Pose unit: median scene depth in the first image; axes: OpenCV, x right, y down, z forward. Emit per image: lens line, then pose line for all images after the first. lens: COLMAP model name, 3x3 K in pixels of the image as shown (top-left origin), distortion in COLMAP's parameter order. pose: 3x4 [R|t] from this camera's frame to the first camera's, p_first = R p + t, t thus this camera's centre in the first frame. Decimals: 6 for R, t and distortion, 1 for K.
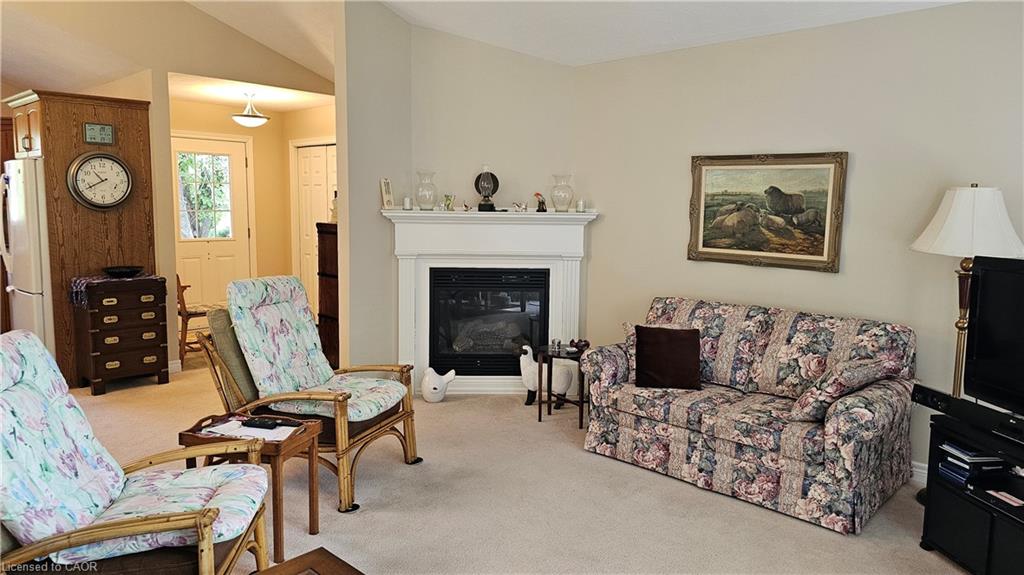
lens RADIAL K [[671.6, 0, 512.0], [0, 671.6, 287.5], [0, 0, 1]] dist [0.003634, -0.000071]
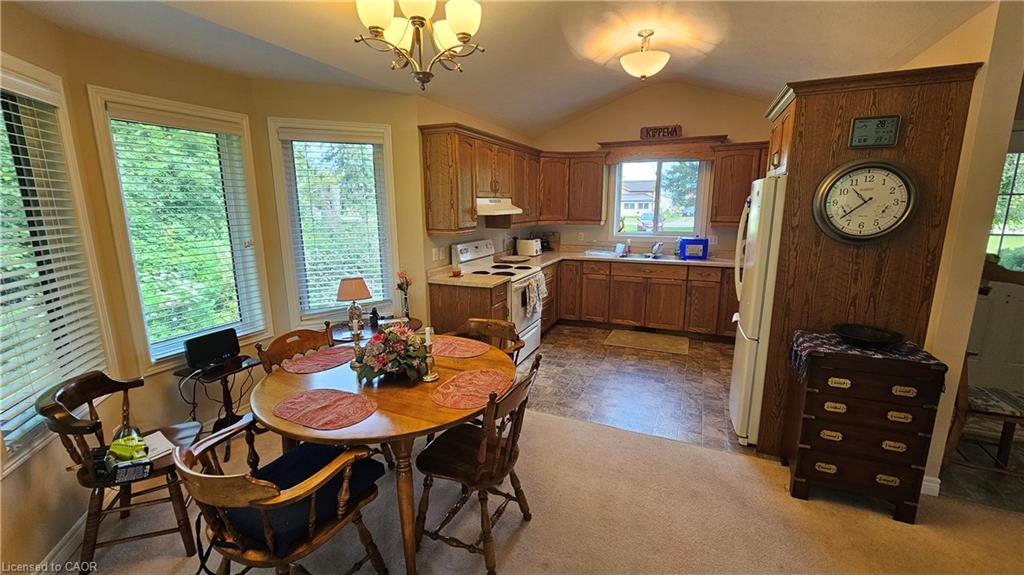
lens RADIAL K [[432.8, 0, 512.0], [0, 432.8, 287.5], [0, 0, 1]] dist [-0.003309, -0.000429]
pose [[0.349532, 0.159672, -0.923219, -0.314685], [-0.103363, 0.985928, 0.131384, -0.093528], [0.931206, 0.049504, 0.361117, 0.510826]]
